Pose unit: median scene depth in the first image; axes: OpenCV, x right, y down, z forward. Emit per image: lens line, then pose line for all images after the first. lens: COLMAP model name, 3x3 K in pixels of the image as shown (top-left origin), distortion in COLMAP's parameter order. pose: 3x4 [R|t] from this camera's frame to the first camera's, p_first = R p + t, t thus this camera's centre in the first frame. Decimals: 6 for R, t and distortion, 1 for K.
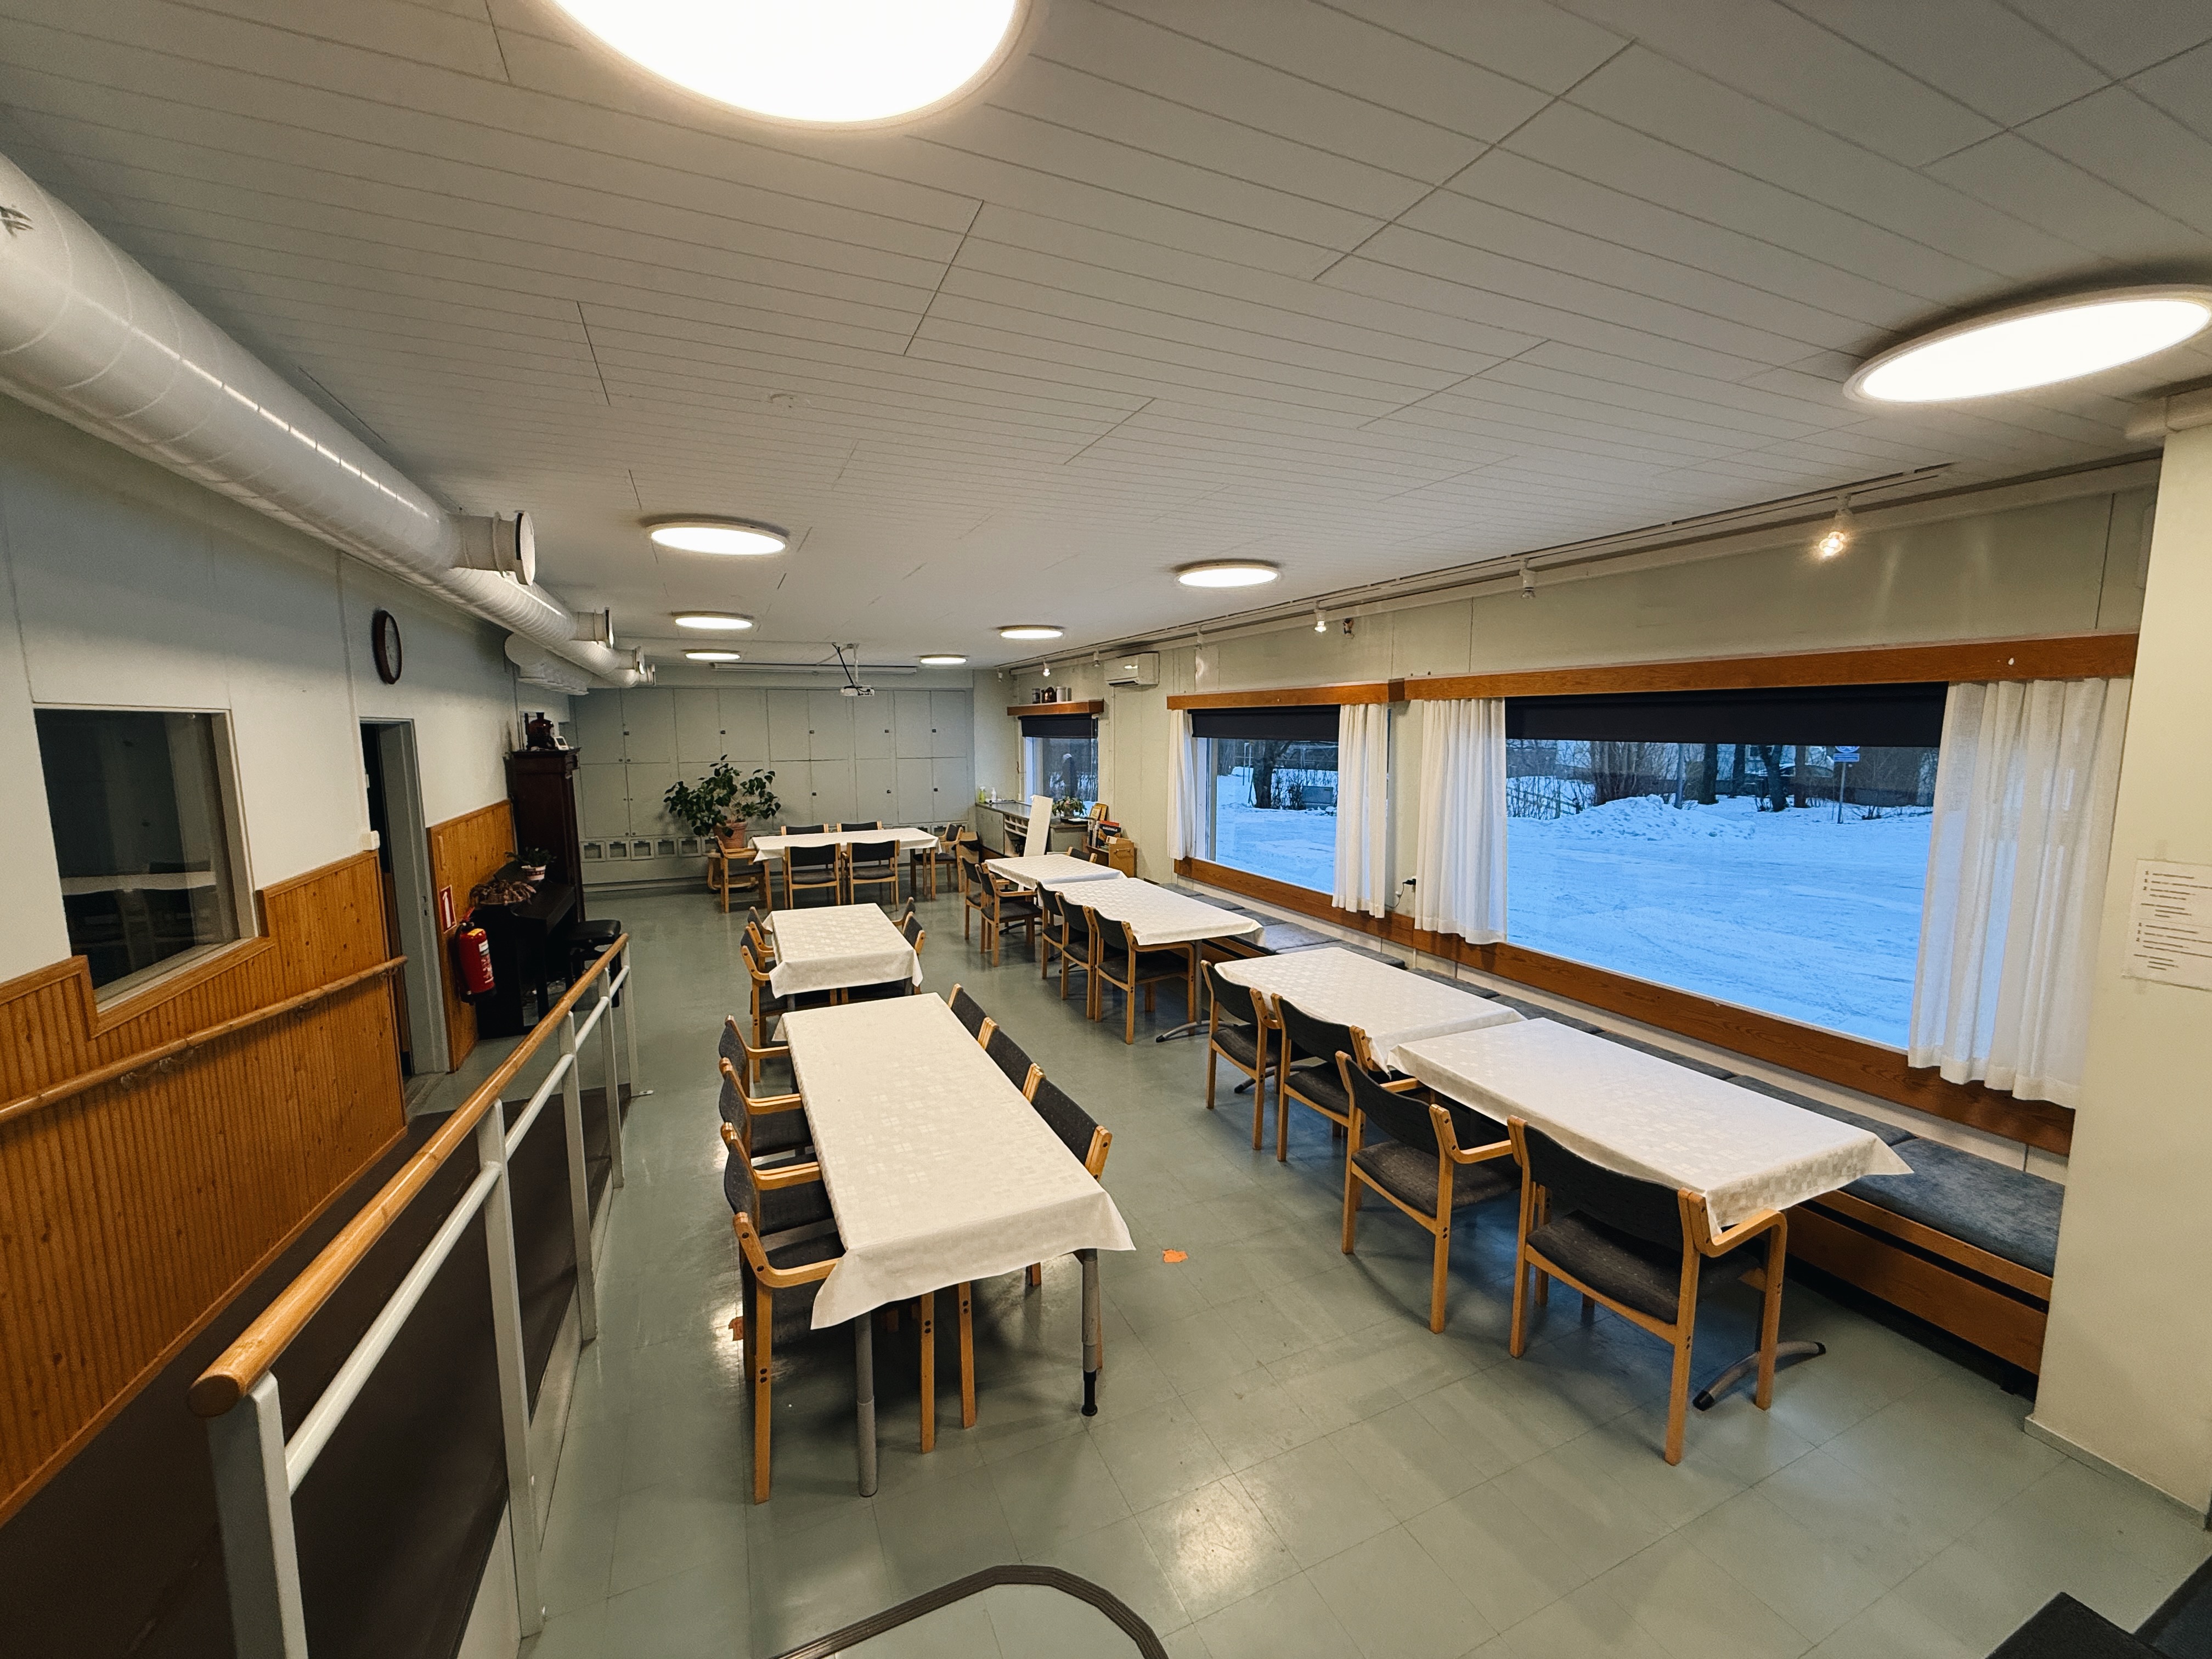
lens RADIAL K [[874.0, 0, 1106.5], [0, 874.0, 834.4], [0, 0, 1]] dist [0.001476, 0.000026]
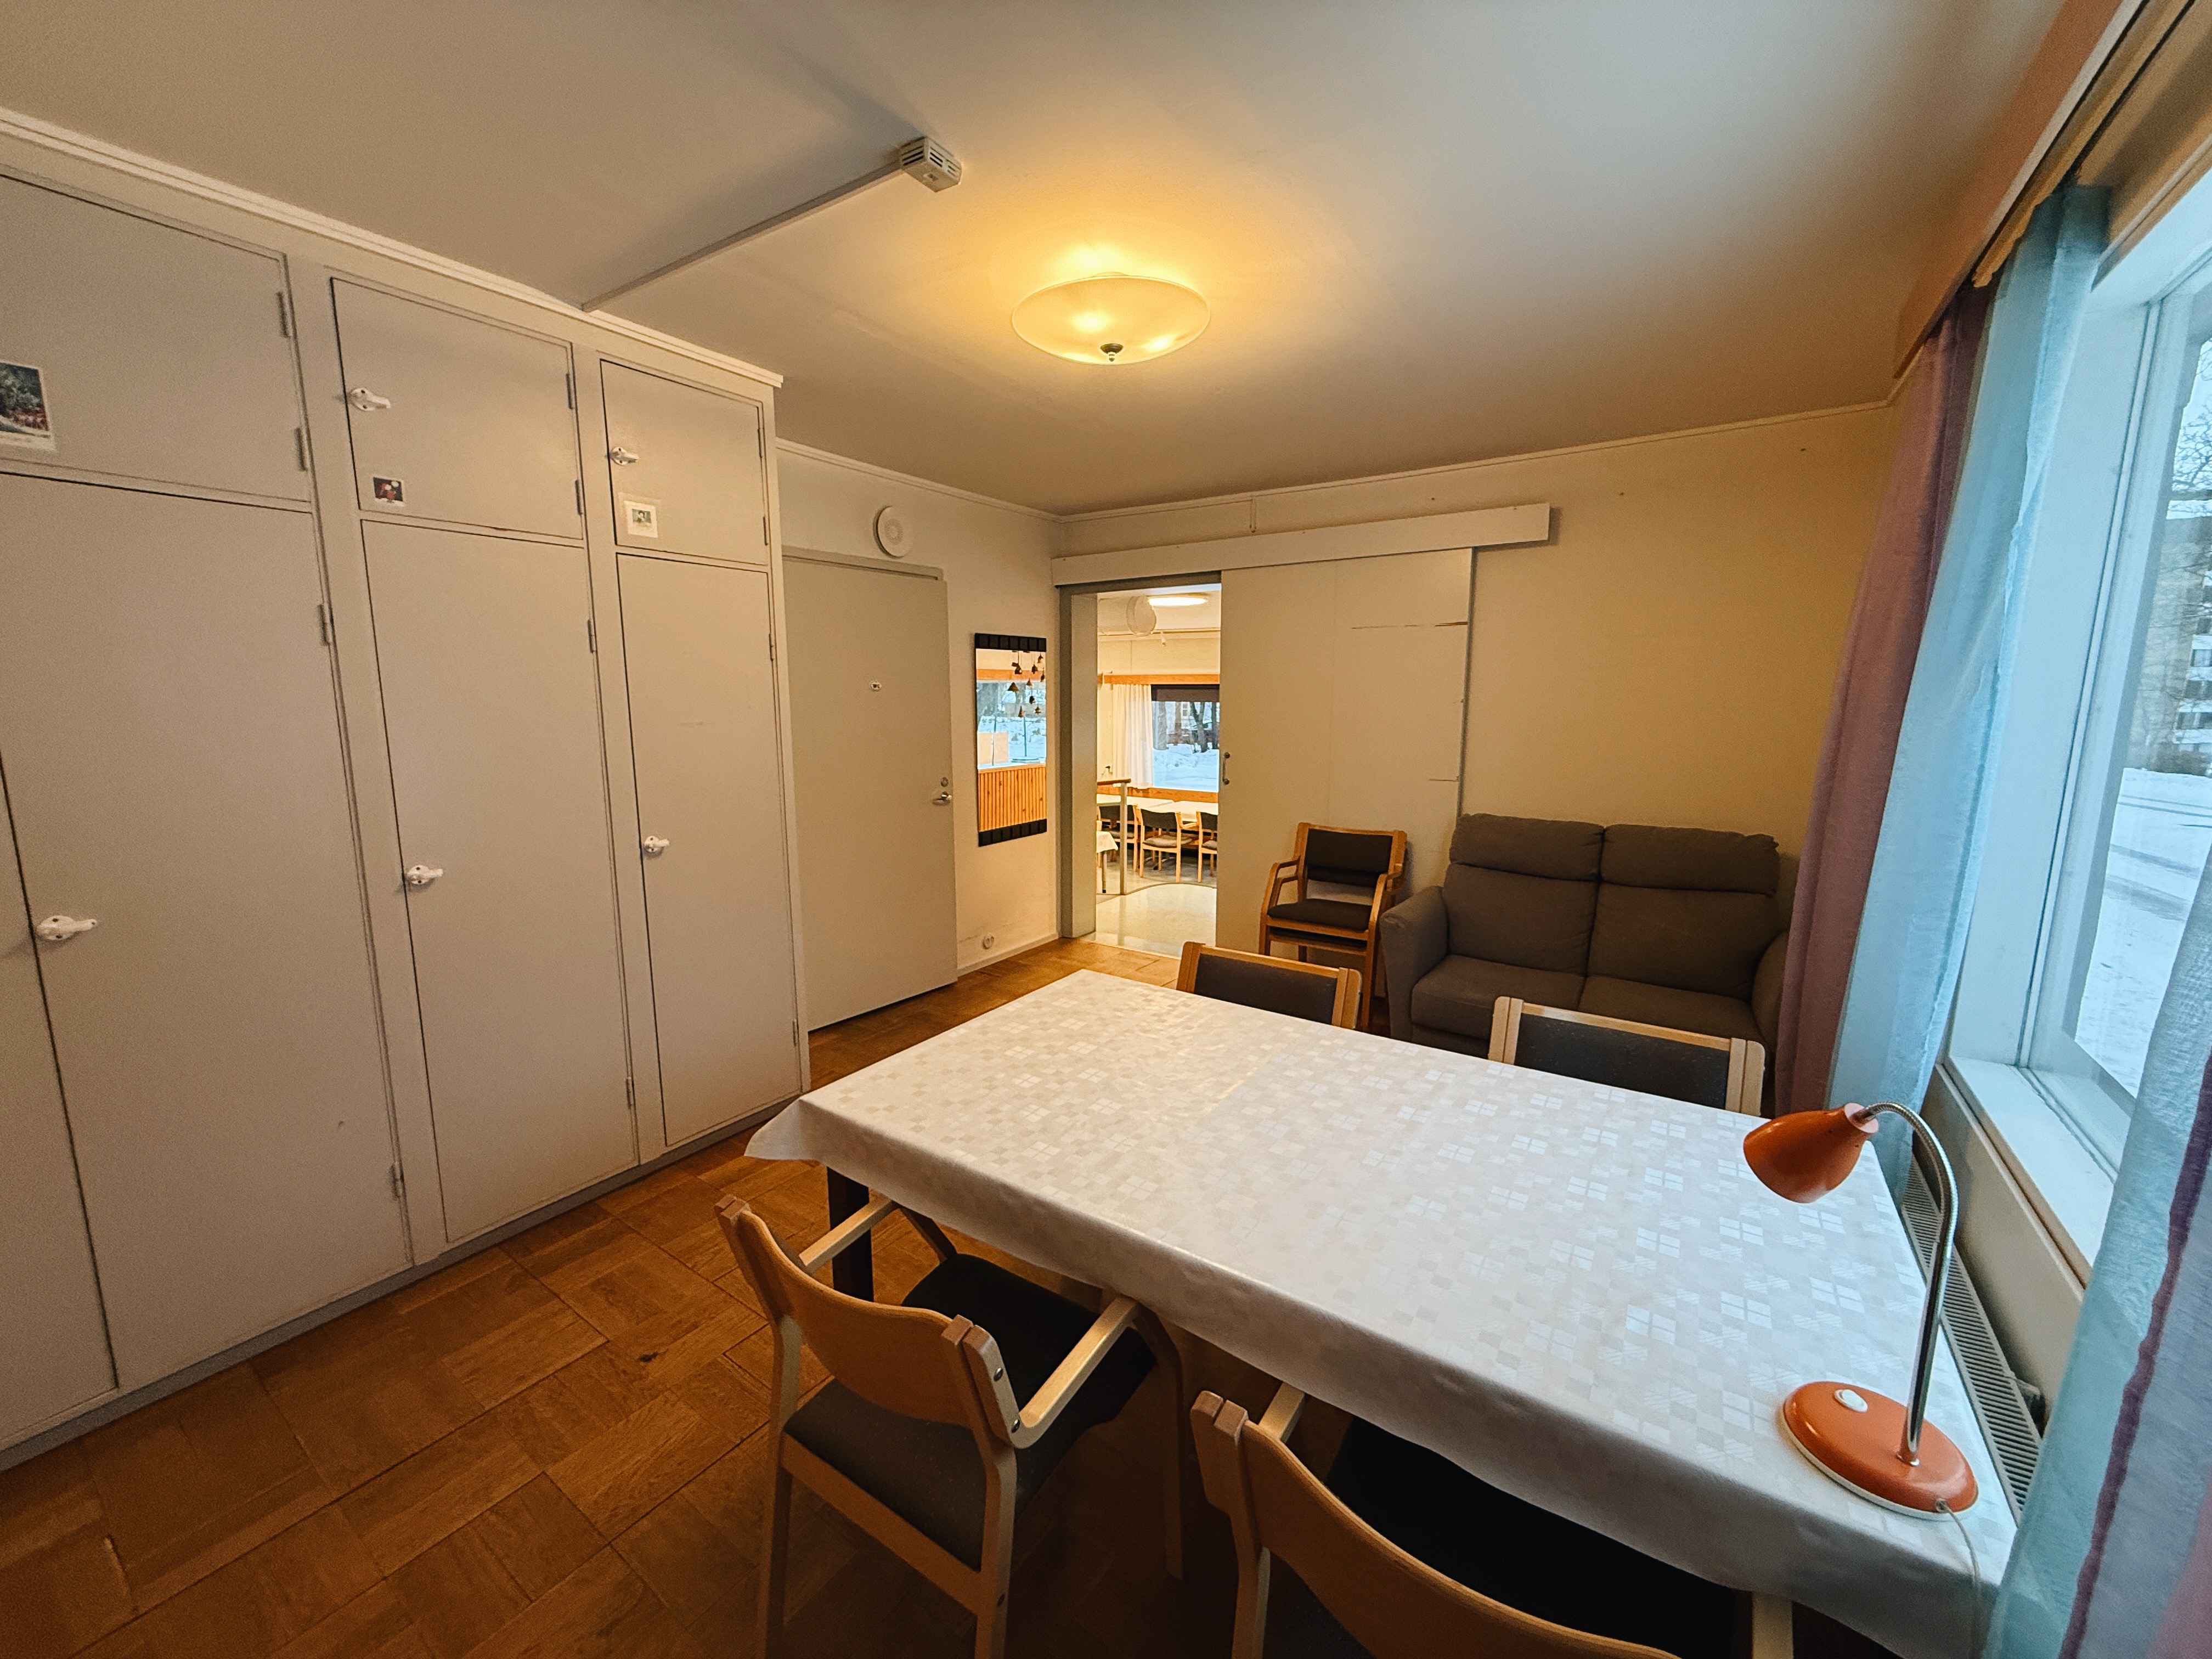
lens RADIAL K [[874.0, 0, 1106.0], [0, 874.0, 830.8], [0, 0, 1]] dist [0.001476, 0.000026]
pose [[0.847274, -0.072161, 0.526232, -0.154732], [0.052339, 0.997249, 0.052482, 0.018805], [-0.528572, -0.016924, 0.848720, -0.161818]]
